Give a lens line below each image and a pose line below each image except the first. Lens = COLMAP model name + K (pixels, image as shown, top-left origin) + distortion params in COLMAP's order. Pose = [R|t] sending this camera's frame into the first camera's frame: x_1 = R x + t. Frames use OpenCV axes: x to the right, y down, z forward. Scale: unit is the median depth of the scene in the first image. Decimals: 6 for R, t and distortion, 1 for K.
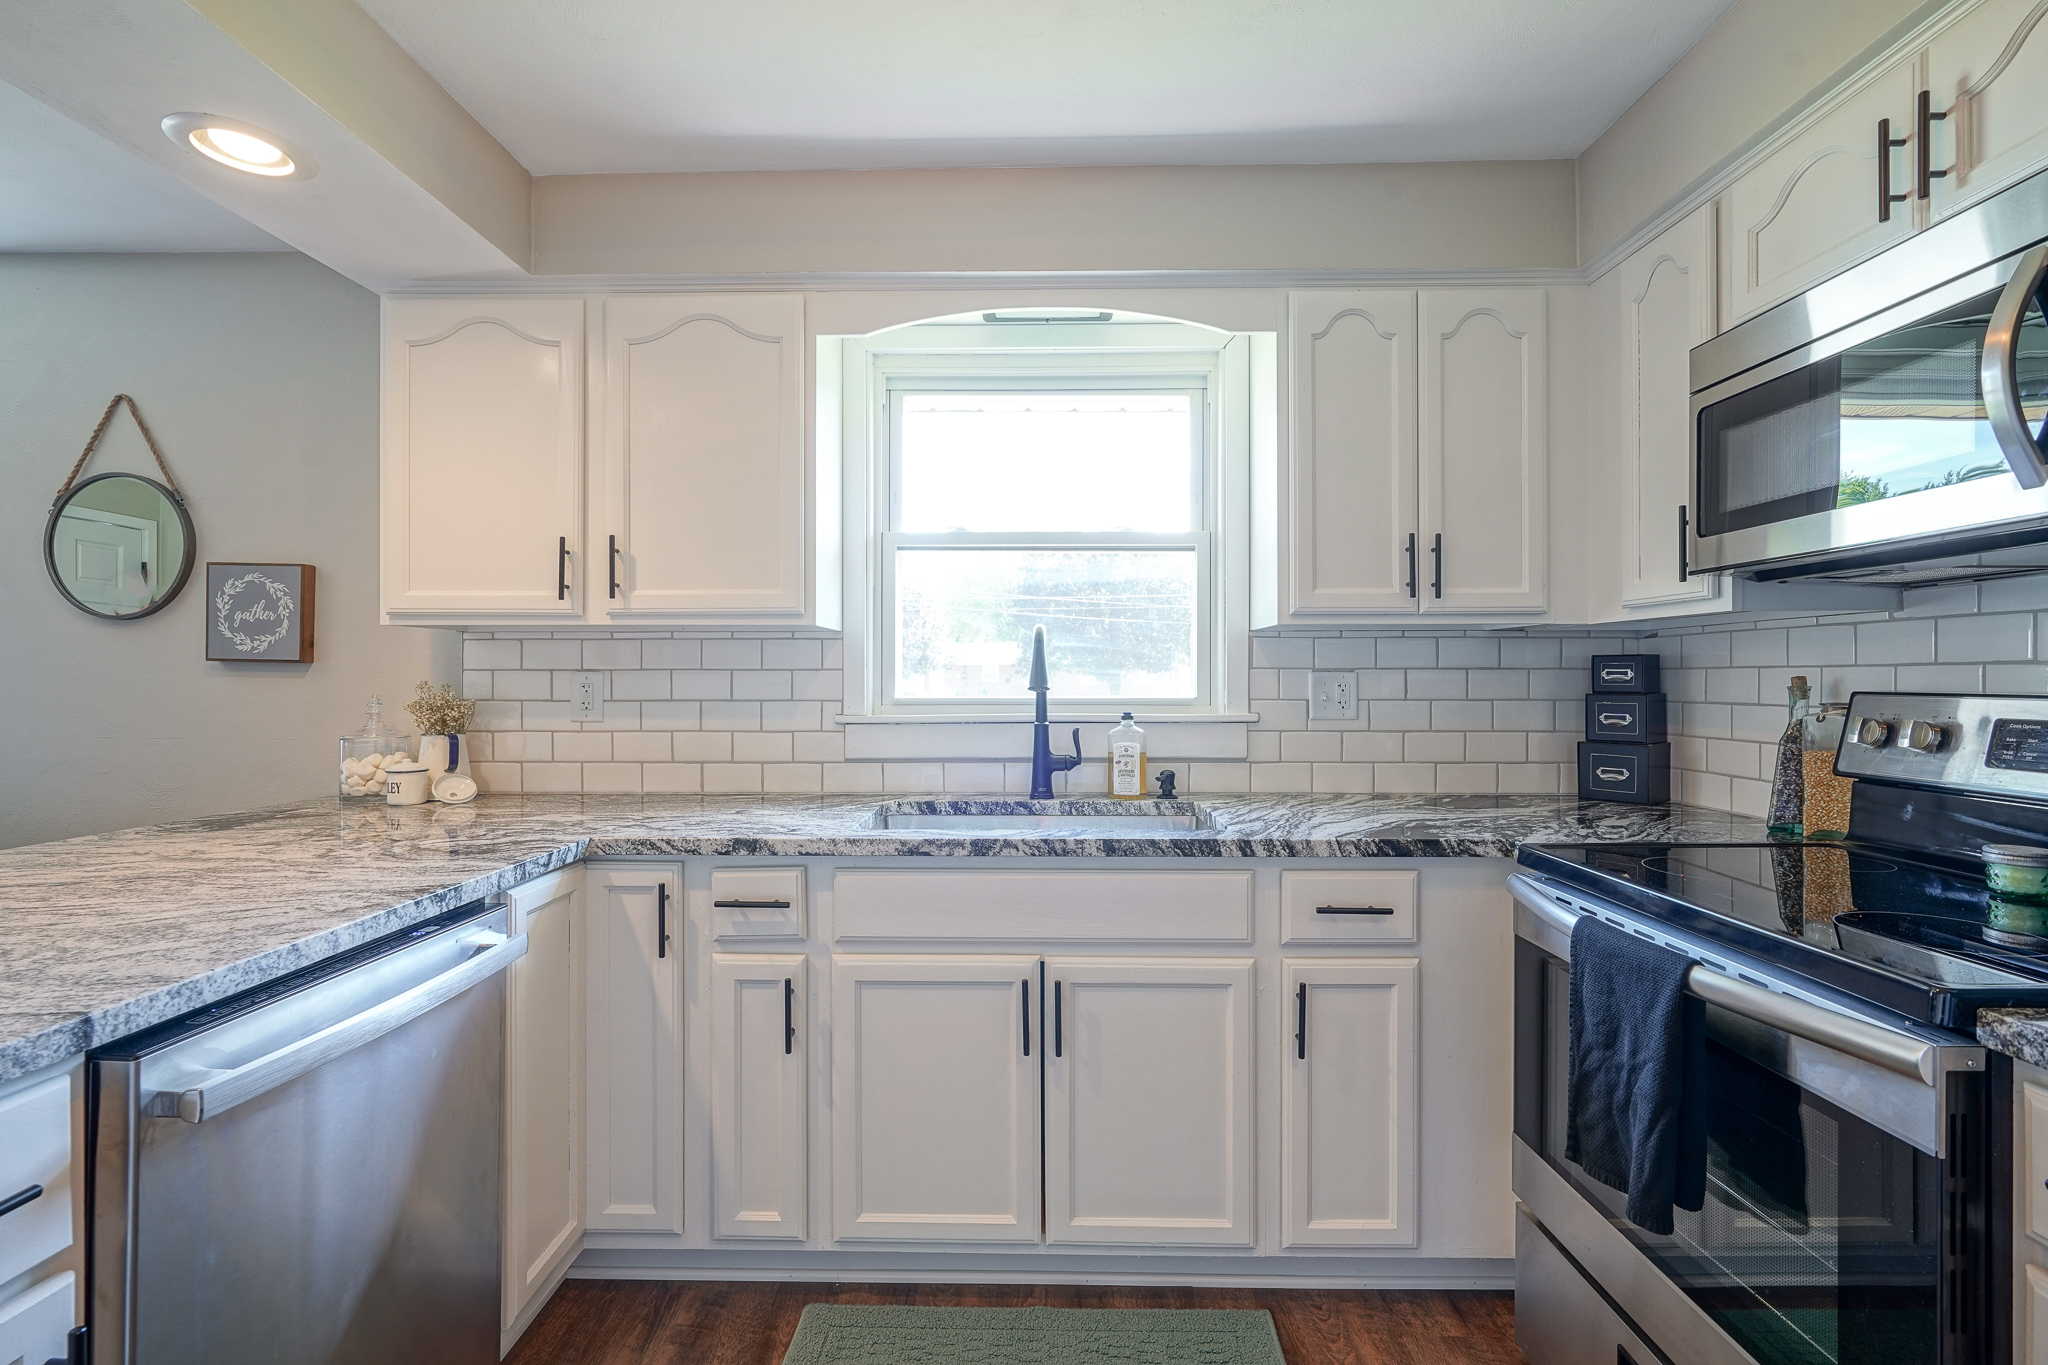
lens RADIAL K [[910.6, 0, 1025.5], [0, 910.6, 673.7], [0, 0, 1]] dist [-0.002222, -0.000108]
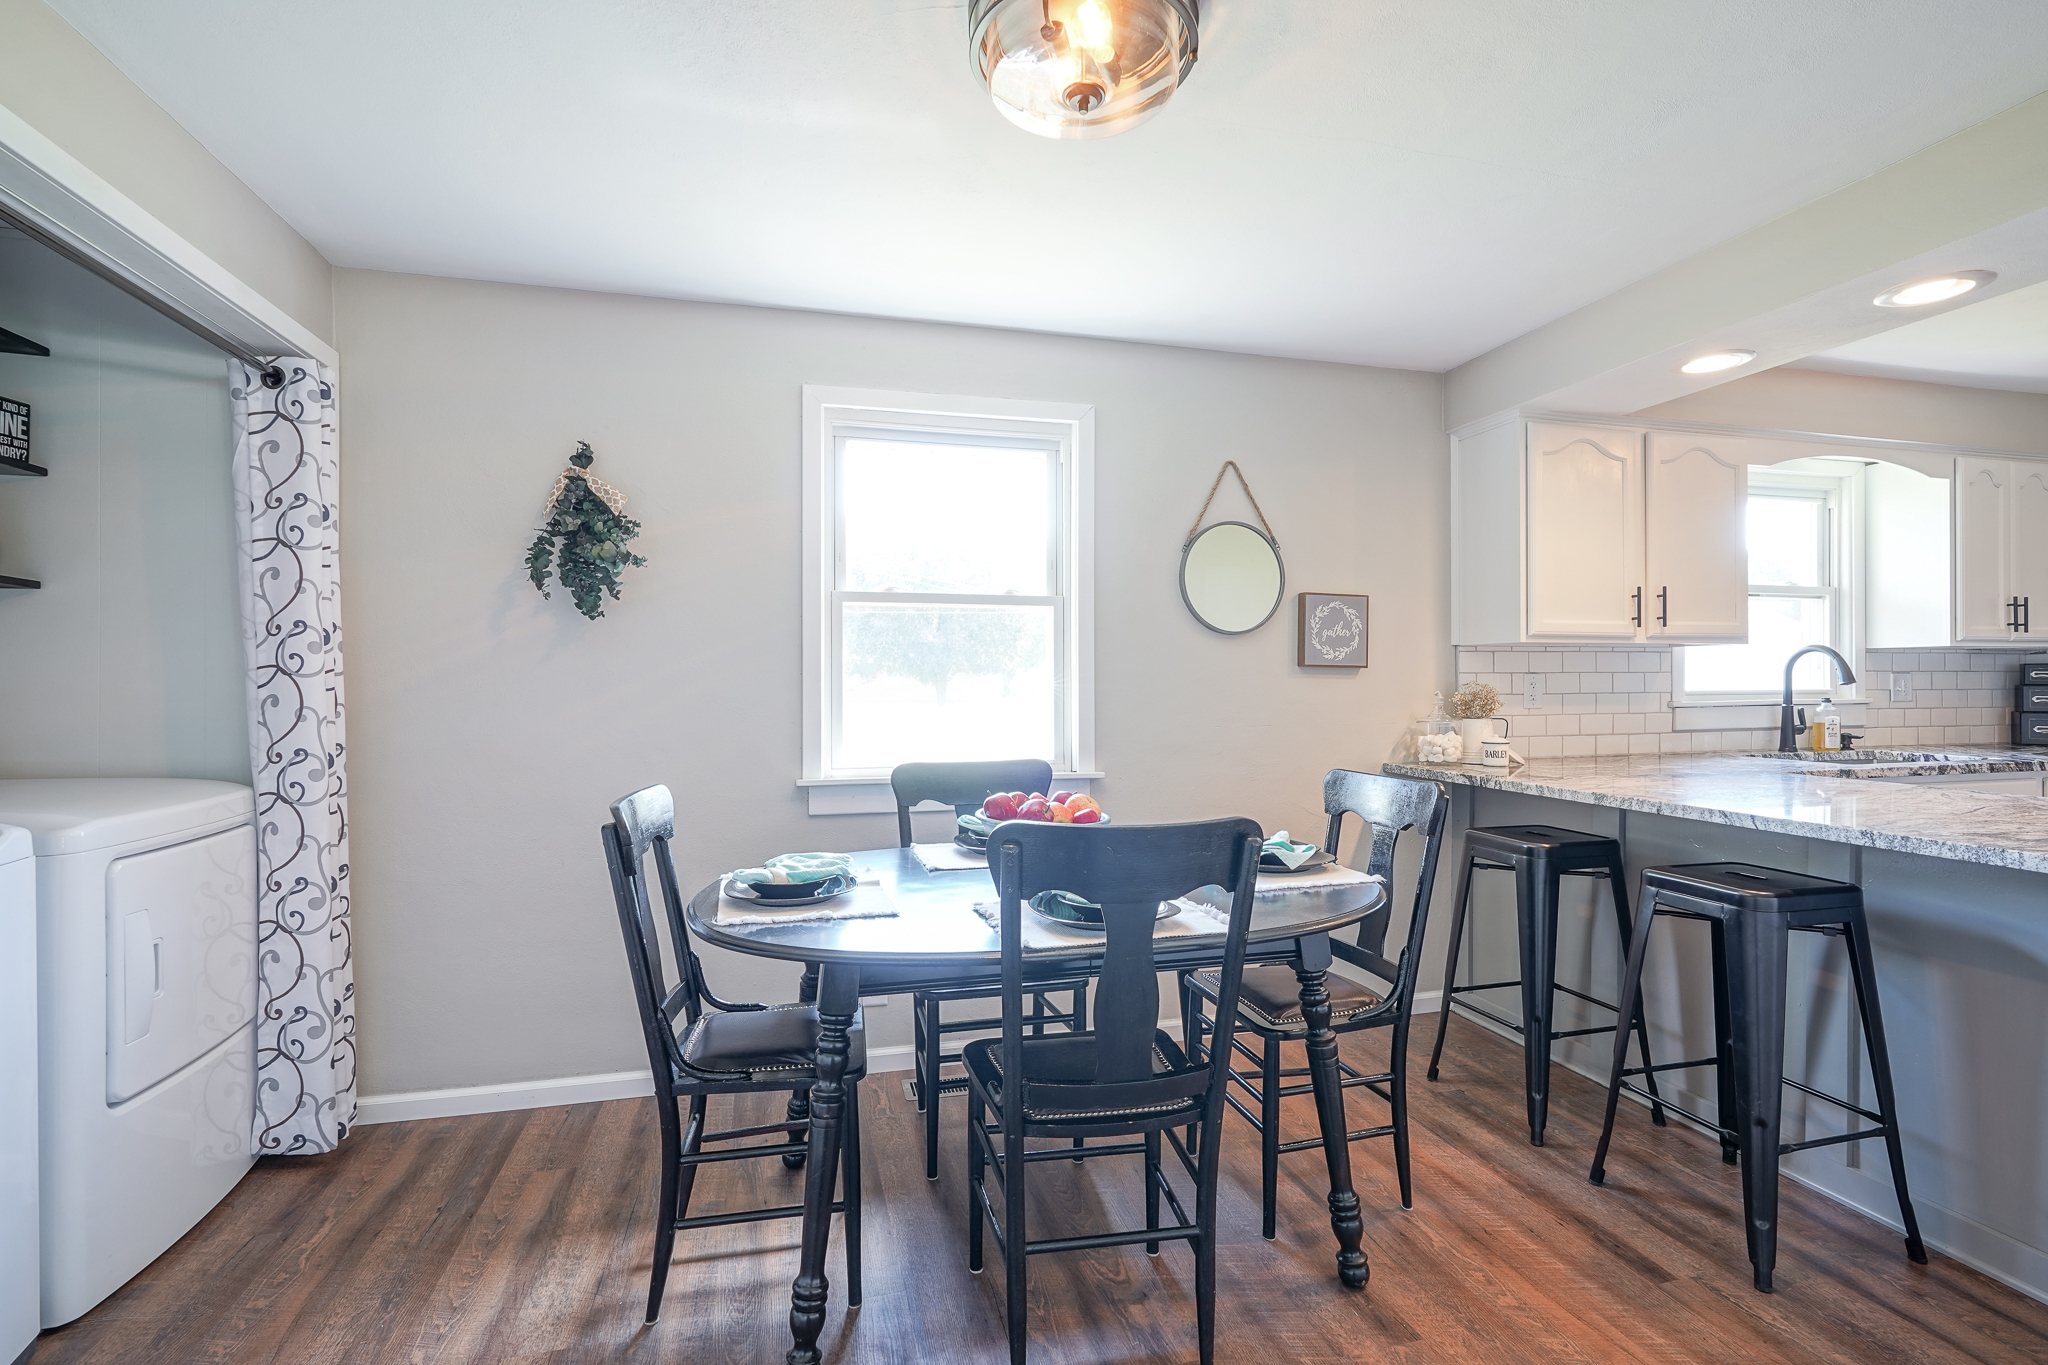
lens RADIAL K [[947.4, 0, 1038.7], [0, 947.4, 680.3], [0, 0, 1]] dist [-0.011562, 0.005010]
pose [[0.961366, -0.004452, 0.275238, -1.698053], [0.002725, 0.999974, 0.006654, -0.004165], [-0.275261, -0.005647, 0.961353, -0.231181]]
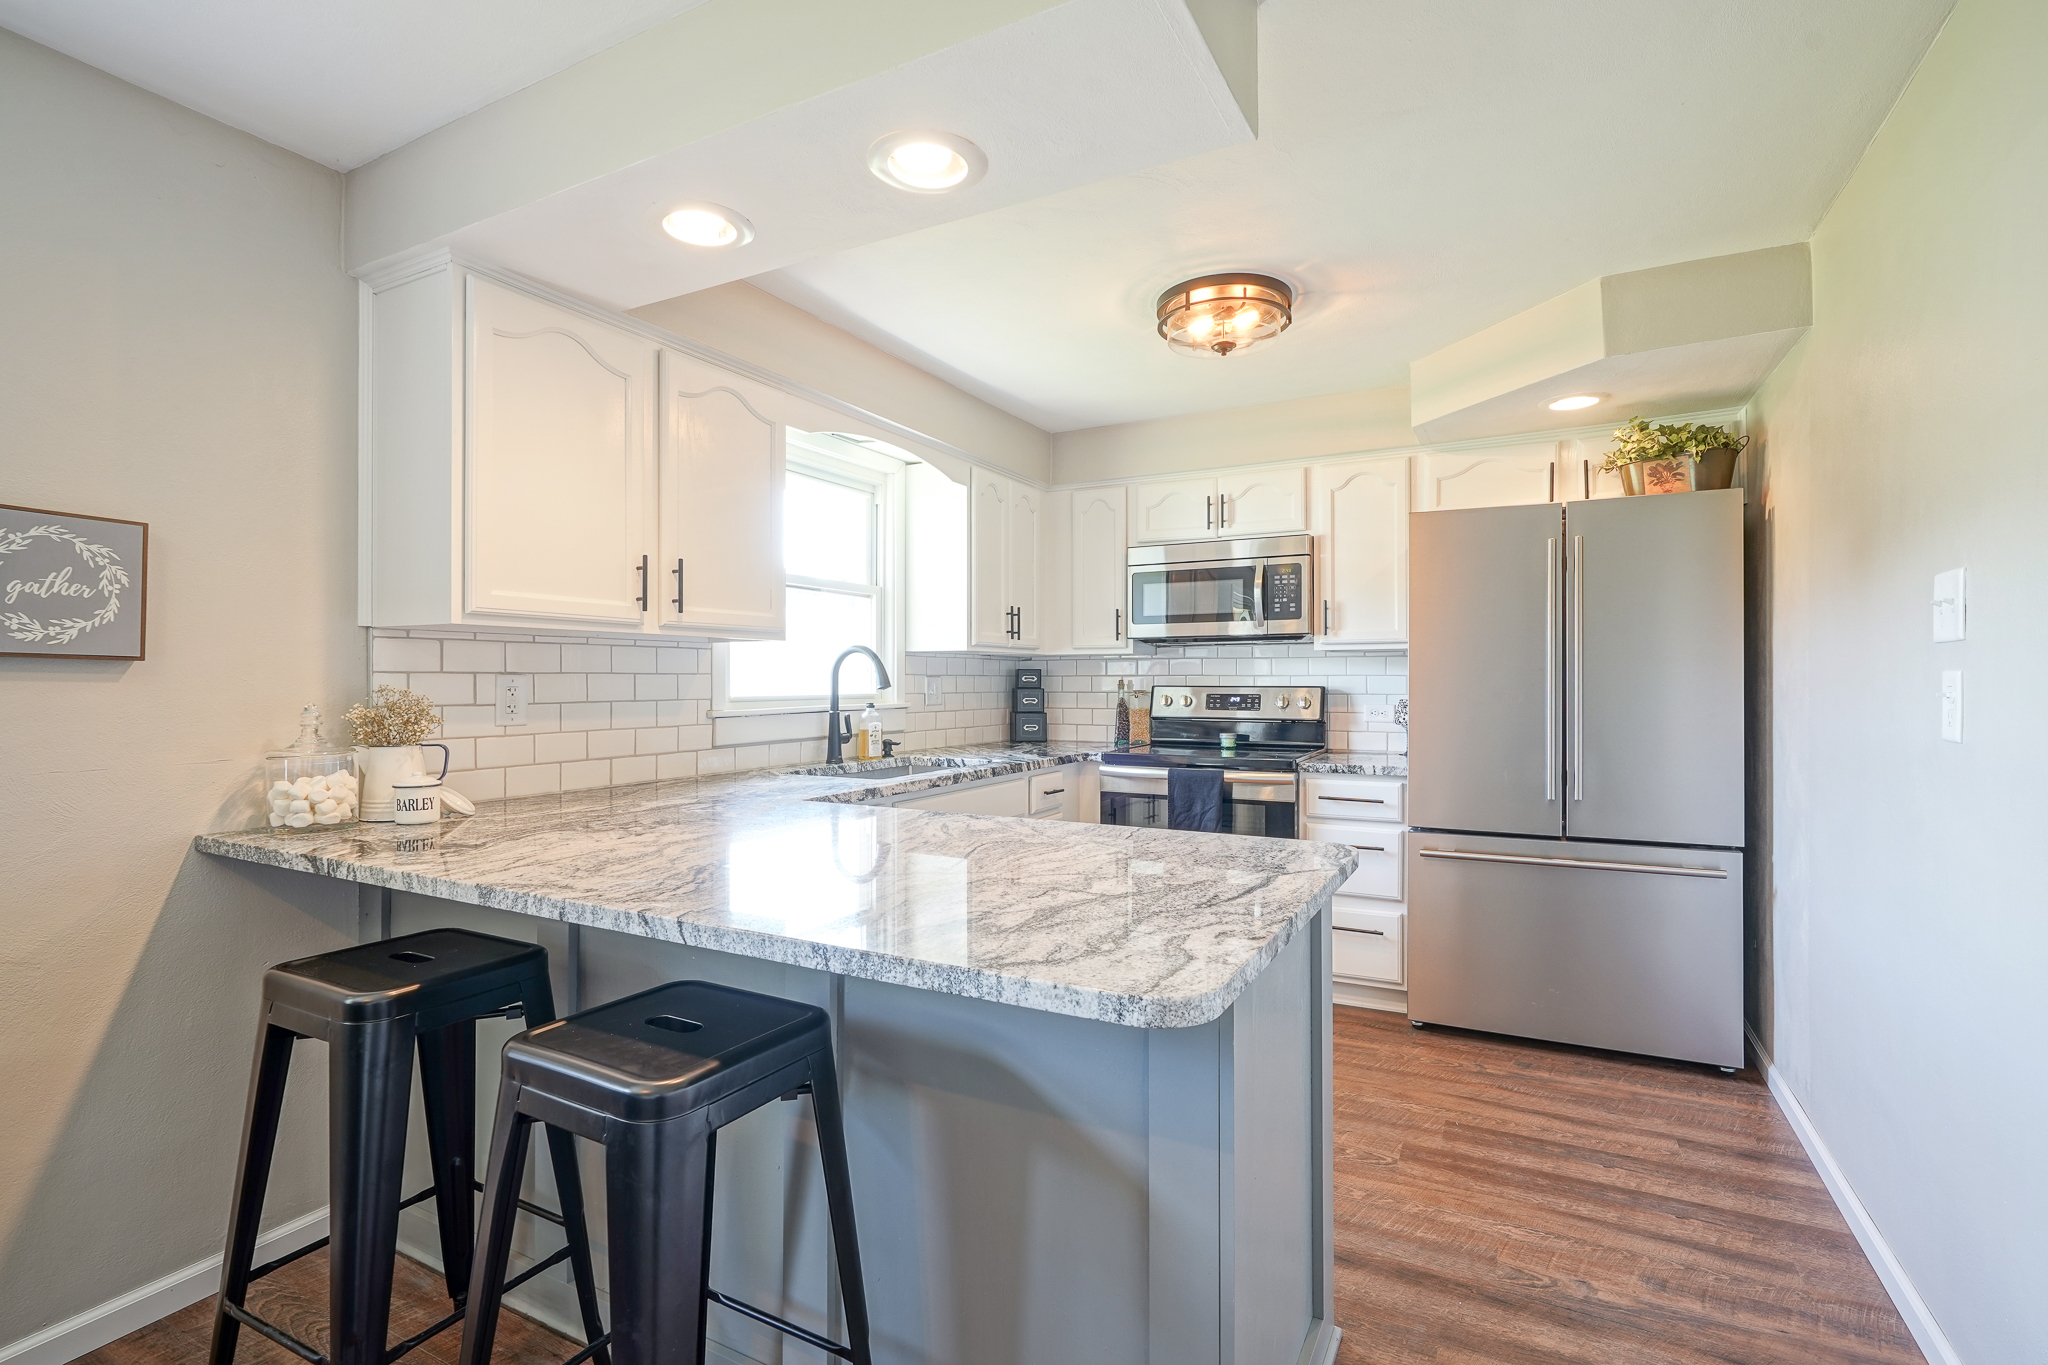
lens RADIAL K [[942.9, 0, 1028.3], [0, 942.9, 677.9], [0, 0, 1]] dist [0.002662, 0.000550]
pose [[0.459084, 0.001303, 0.888392, -1.165227], [-0.005423, 0.999984, 0.001336, -0.003077], [-0.888376, -0.005431, 0.459084, 0.038966]]
